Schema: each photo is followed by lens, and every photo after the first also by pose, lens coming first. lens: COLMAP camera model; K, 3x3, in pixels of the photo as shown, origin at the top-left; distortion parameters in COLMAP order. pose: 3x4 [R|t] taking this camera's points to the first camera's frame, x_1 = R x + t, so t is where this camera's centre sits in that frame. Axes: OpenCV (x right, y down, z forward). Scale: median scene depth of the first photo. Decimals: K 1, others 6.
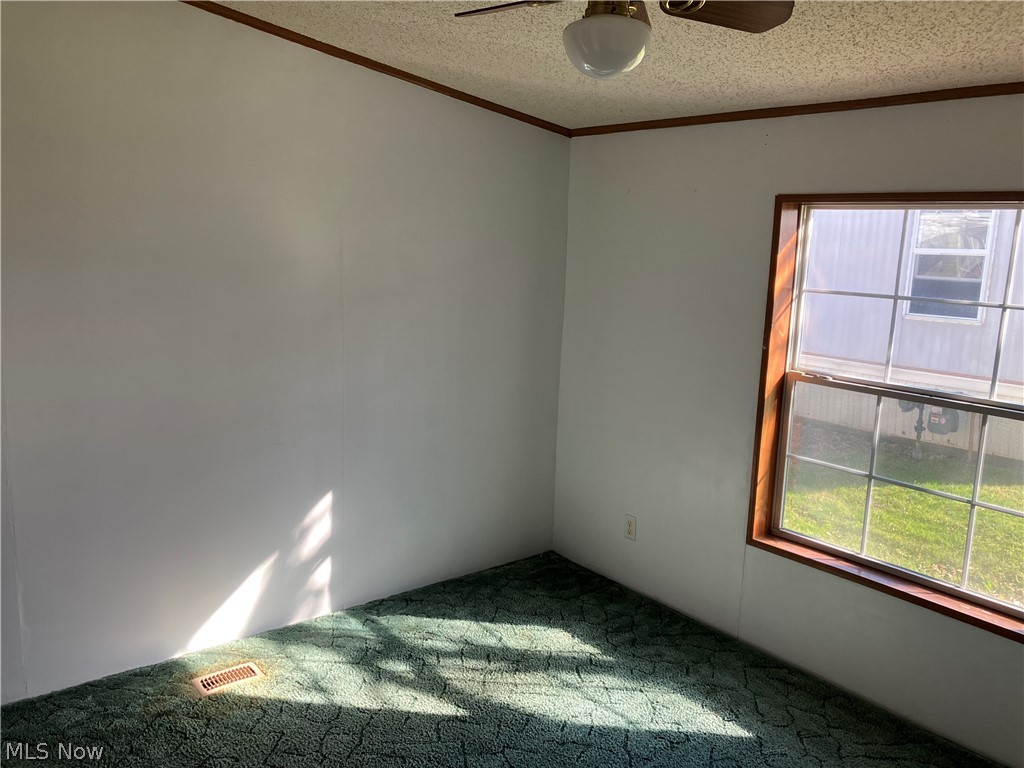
lens RADIAL K [[835.3, 0, 506.5], [0, 835.3, 386.6], [0, 0, 1]] dist [0.043281, -0.045710]
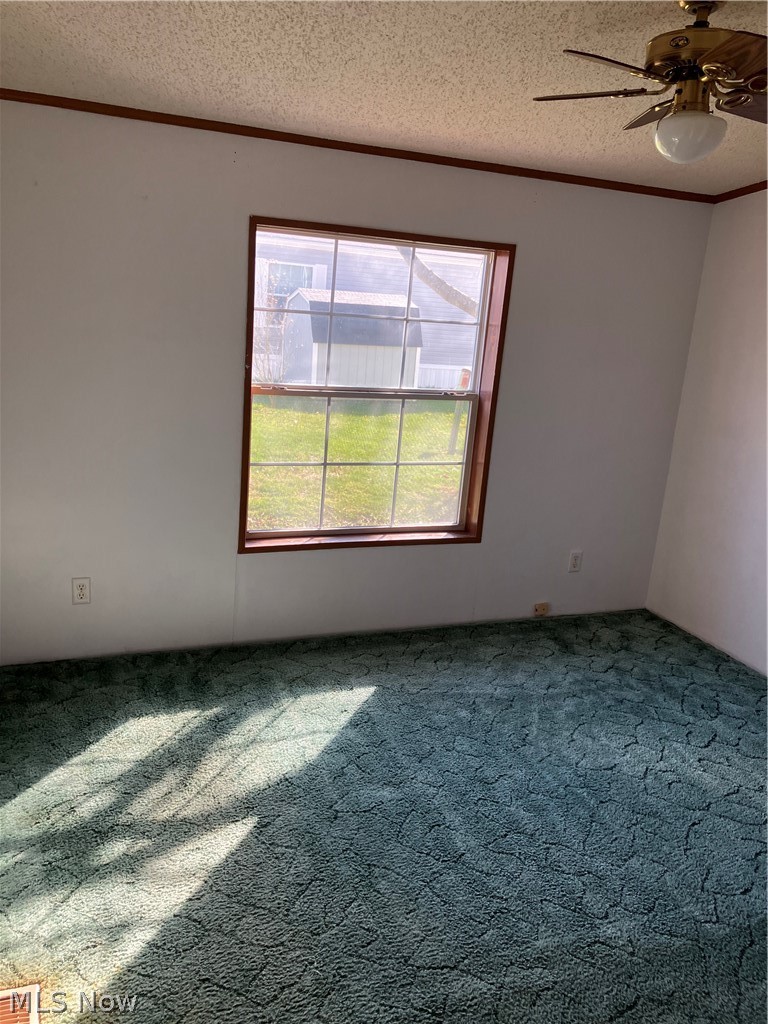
lens RADIAL K [[835.3, 0, 378.4], [0, 835.3, 507.2], [0, 0, 1]] dist [0.043281, -0.045710]
pose [[0.291100, -0.257648, 0.921346, -0.675921], [0.104040, 0.965867, 0.237226, -0.112005], [-0.951019, 0.026800, 0.307970, 0.545951]]
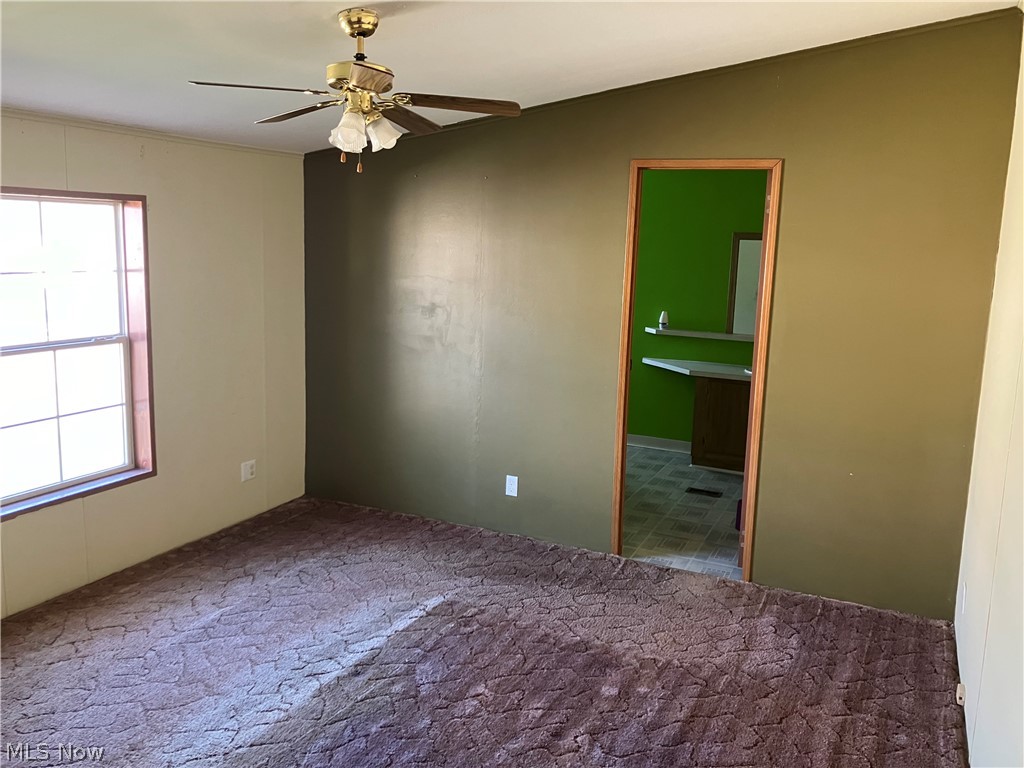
lens RADIAL K [[835.3, 0, 513.8], [0, 835.3, 382.5], [0, 0, 1]] dist [0.043281, -0.045710]
pose [[-0.447220, -0.181404, 0.875835, -0.952817], [0.136107, 0.954010, 0.267095, -0.184154], [-0.884008, 0.238657, -0.401962, 0.900835]]
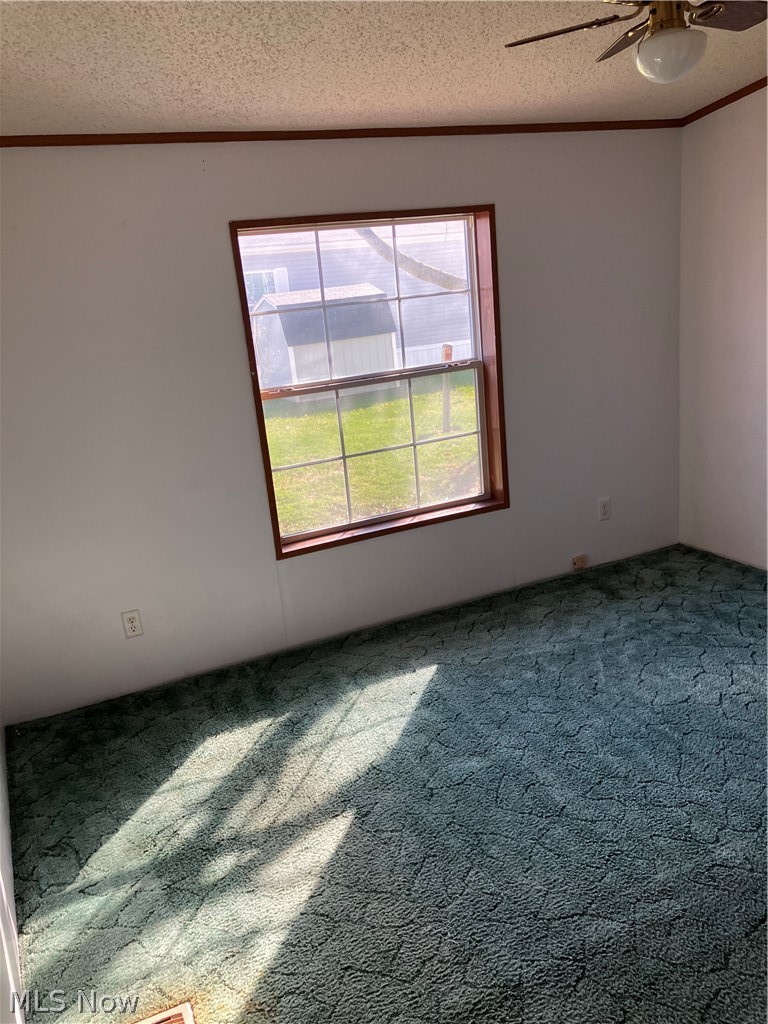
lens RADIAL K [[835.3, 0, 386.5], [0, 835.3, 521.7], [0, 0, 1]] dist [0.043281, -0.045710]
pose [[0.237626, -0.332985, 0.912499, -0.687277], [0.275567, 0.923921, 0.265392, -0.111043], [-0.931449, 0.188391, 0.311307, 0.576422]]
